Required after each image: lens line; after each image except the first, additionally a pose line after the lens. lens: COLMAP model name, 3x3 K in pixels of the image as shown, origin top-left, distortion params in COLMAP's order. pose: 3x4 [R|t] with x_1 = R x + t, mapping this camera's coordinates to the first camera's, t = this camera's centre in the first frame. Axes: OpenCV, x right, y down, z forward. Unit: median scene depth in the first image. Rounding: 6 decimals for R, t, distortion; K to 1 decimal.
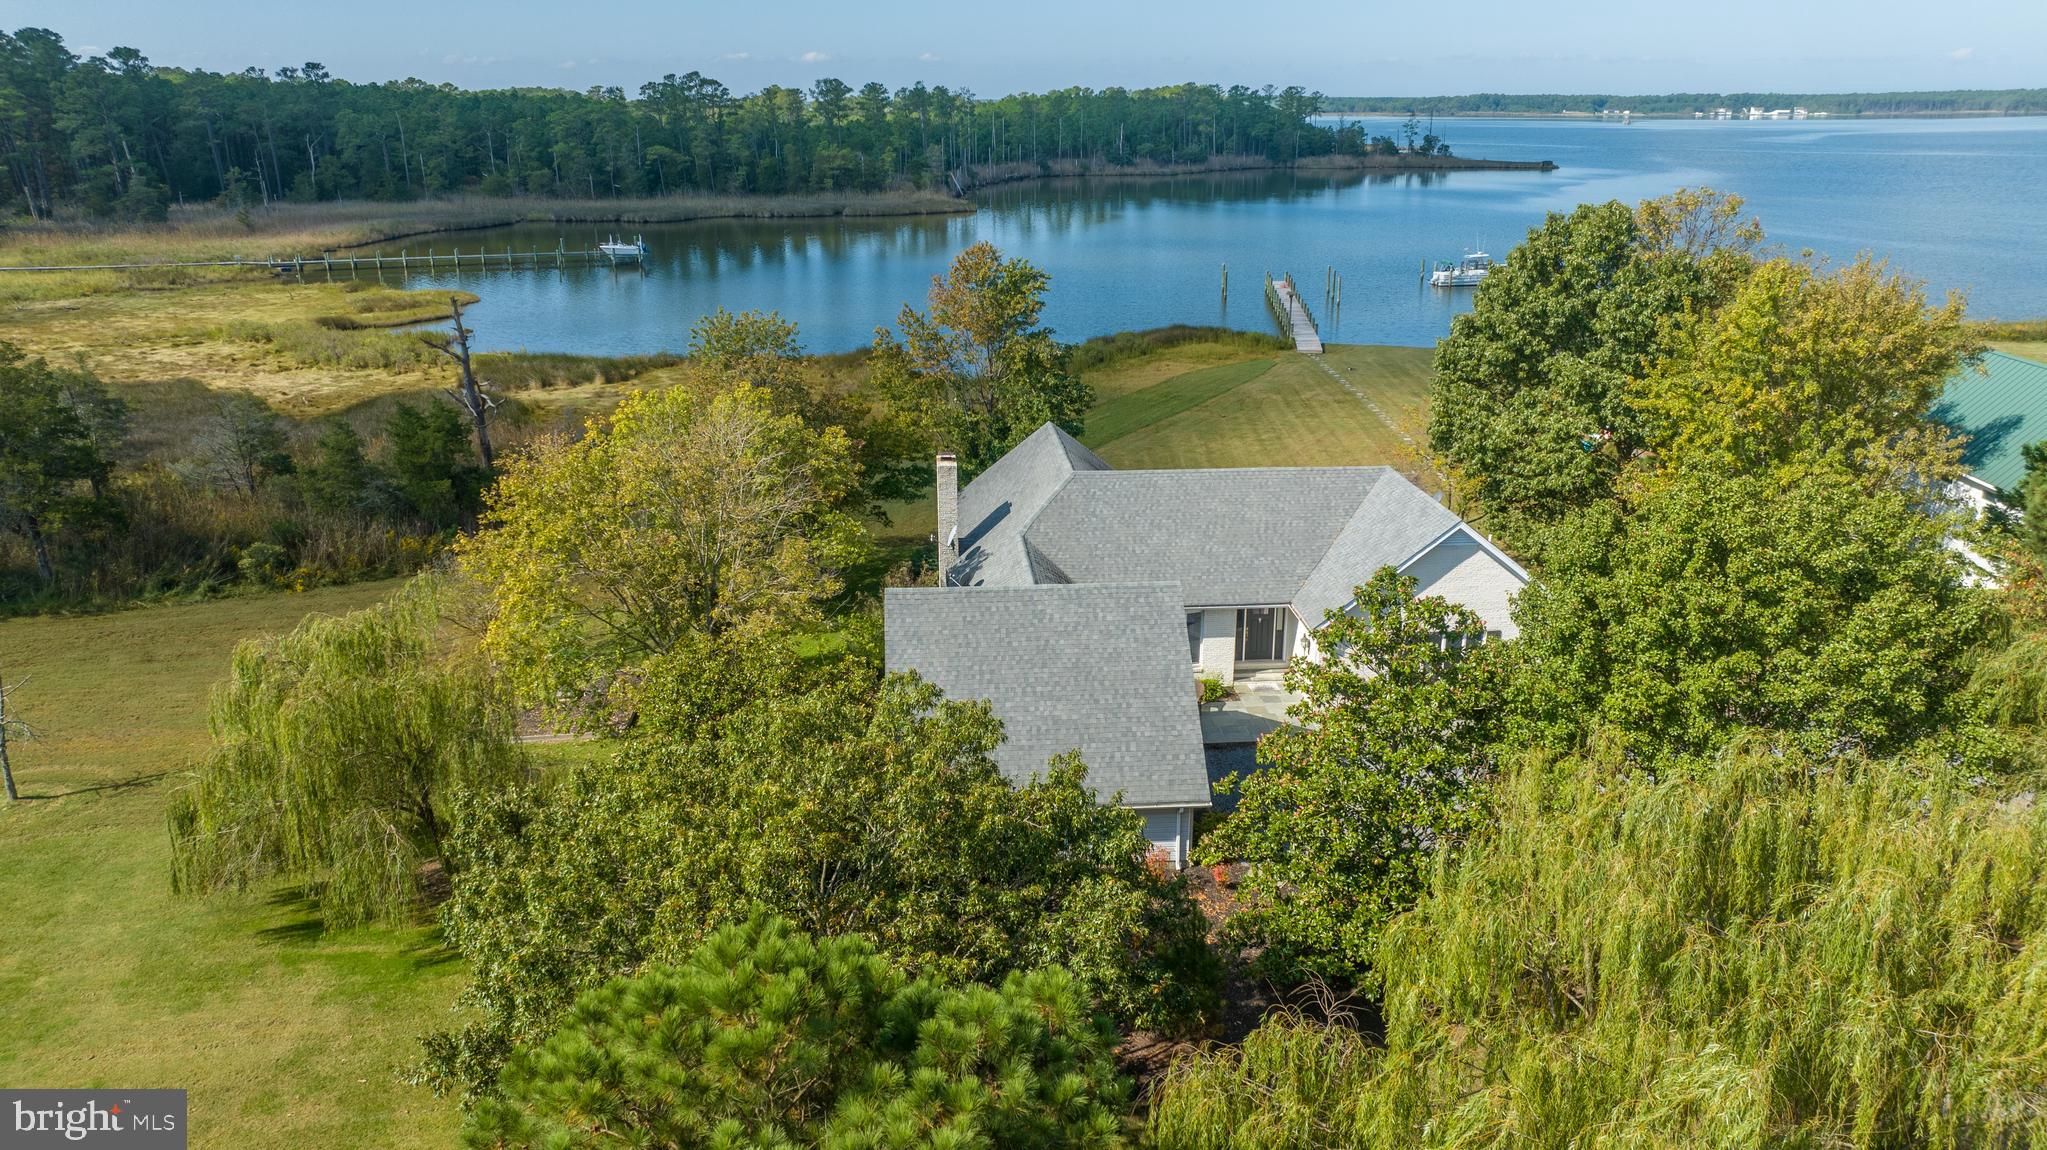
lens RADIAL K [[1381.0, 0, 1023.5], [0, 1381.0, 575.0], [0, 0, 1]] dist [-0.037418, 0.000883]
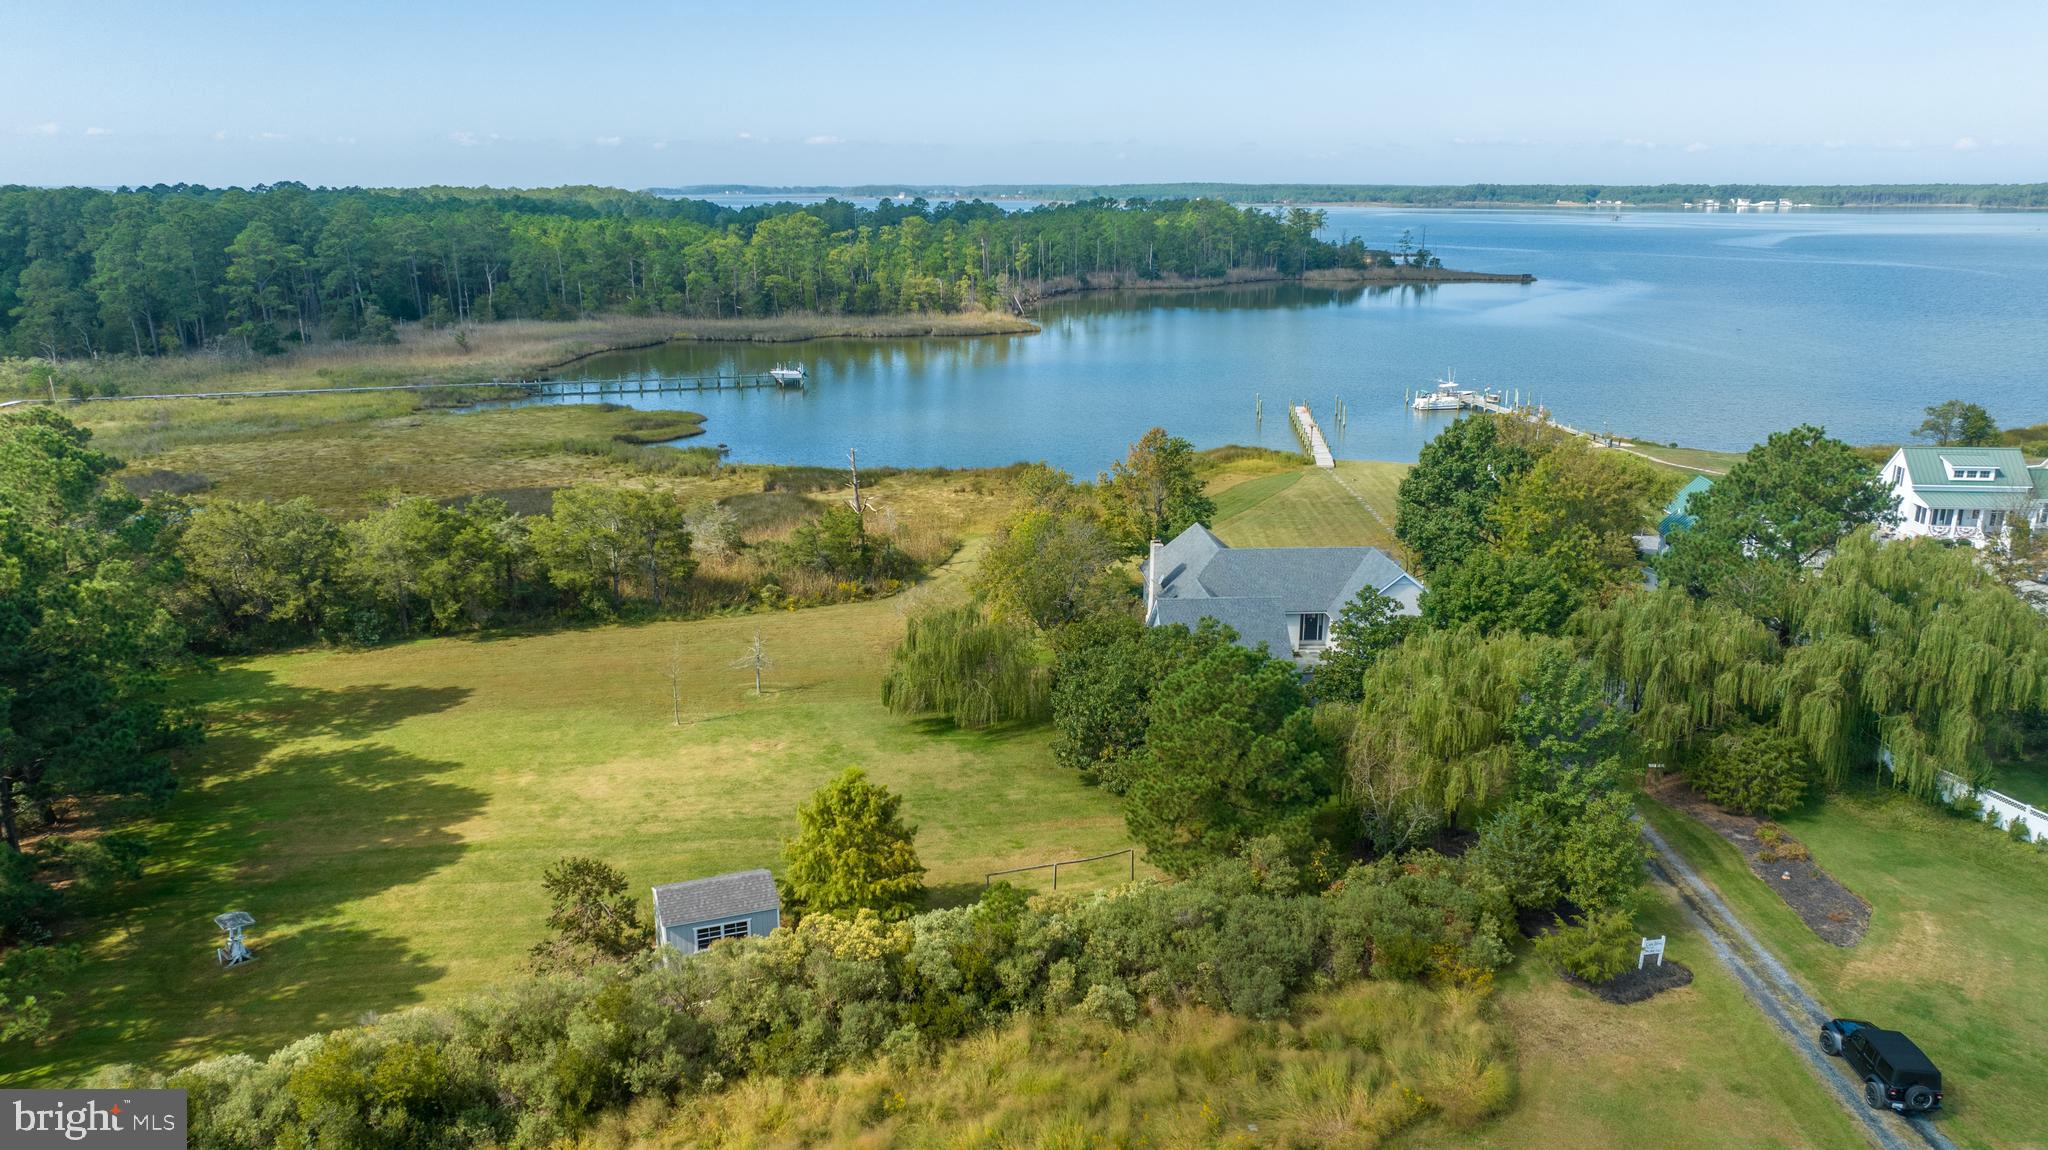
lens RADIAL K [[1381.7, 0, 1024.0], [0, 1381.7, 575.0], [0, 0, 1]] dist [-0.037418, 0.000883]
pose [[0.999988, 0.004273, -0.002496, -0.043645], [-0.004403, 0.998492, -0.054729, 0.013596], [0.002258, 0.054739, 0.998498, -0.183994]]
